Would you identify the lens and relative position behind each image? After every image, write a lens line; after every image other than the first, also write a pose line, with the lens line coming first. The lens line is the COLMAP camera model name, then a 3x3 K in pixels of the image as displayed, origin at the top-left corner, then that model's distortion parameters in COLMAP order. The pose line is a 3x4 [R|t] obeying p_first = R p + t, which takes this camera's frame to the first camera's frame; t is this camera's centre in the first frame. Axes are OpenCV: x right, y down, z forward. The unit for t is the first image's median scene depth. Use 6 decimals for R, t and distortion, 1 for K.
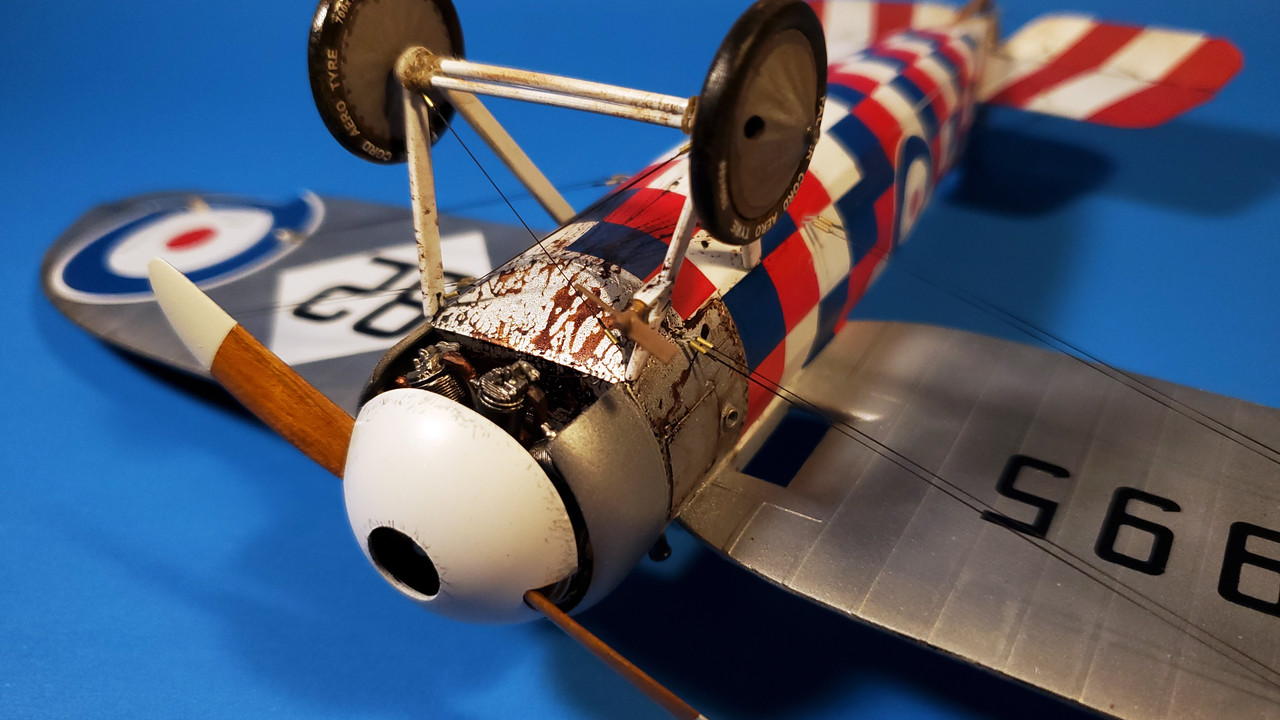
lens RADIAL K [[1049.7, 0, 639.7], [0, 1049.7, 360.3], [0, 0, 1]] dist [-0.006399, -0.006068]
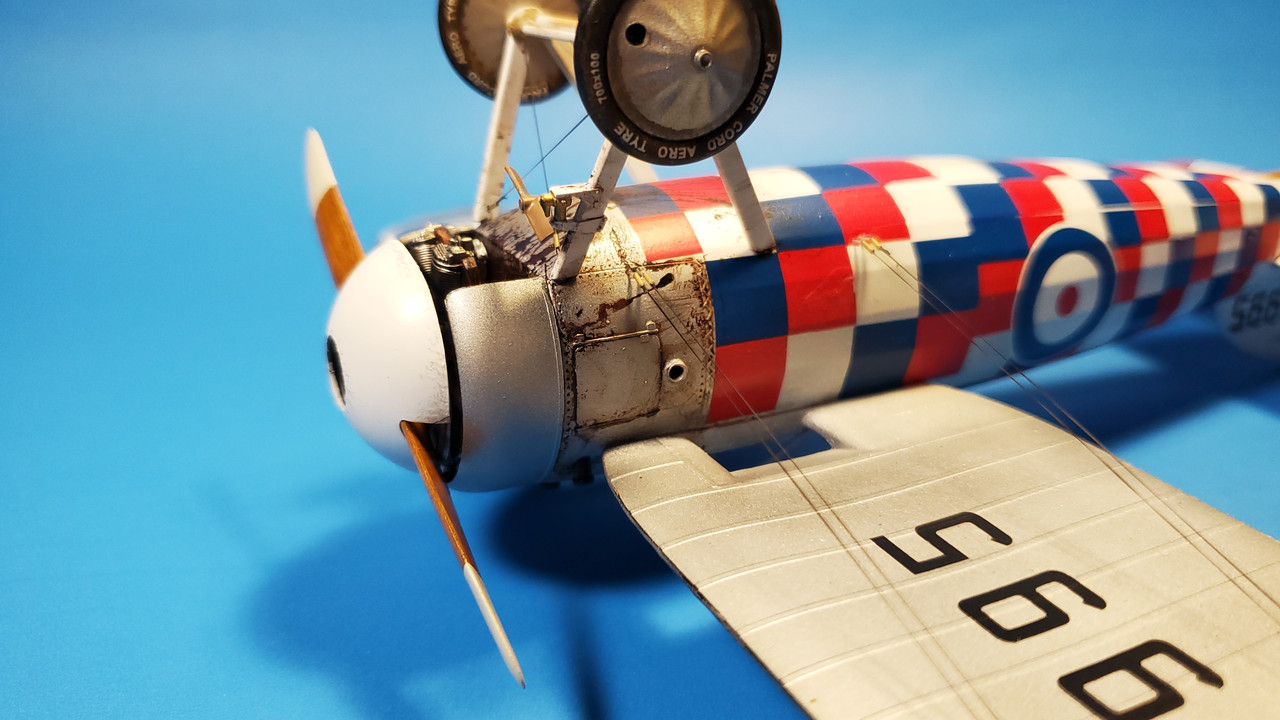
lens RADIAL K [[1049.7, 0, 641.5], [0, 1049.7, 360.9], [0, 0, 1]] dist [-0.006399, -0.006068]
pose [[0.849798, 0.246599, -0.465867, 0.561014], [-0.329476, 0.938387, -0.104284, 0.171216], [0.411447, 0.242112, 0.878688, 0.079874]]
